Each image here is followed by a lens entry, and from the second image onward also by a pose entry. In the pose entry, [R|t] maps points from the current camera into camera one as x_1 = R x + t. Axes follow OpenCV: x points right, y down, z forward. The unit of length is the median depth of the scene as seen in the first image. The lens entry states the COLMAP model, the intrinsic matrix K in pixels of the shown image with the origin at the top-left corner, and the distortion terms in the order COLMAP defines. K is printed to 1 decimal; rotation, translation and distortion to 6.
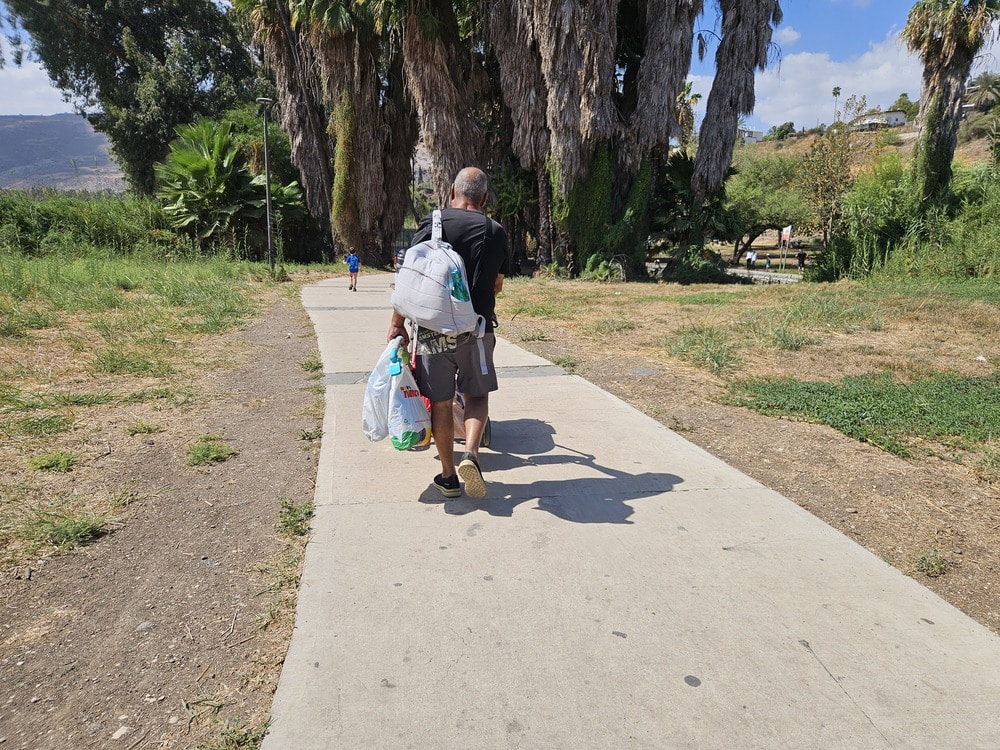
lens RADIAL K [[647.6, 0, 502.4], [0, 647.6, 373.0], [0, 0, 1]] dist [0.071550, -0.051353]
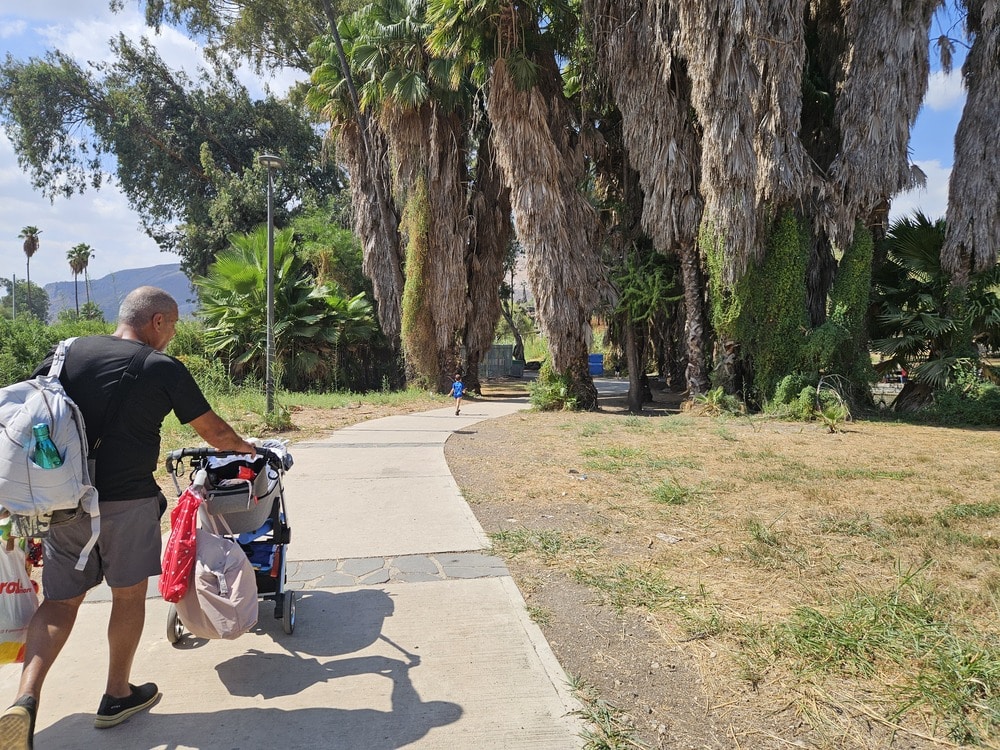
lens RADIAL K [[647.6, 0, 502.4], [0, 647.6, 373.0], [0, 0, 1]] dist [0.071550, -0.051353]
pose [[0.987426, -0.019329, -0.156896, -0.025196], [-0.008344, 0.984740, -0.173831, -0.070430], [0.157862, 0.172955, 0.972197, 0.334240]]
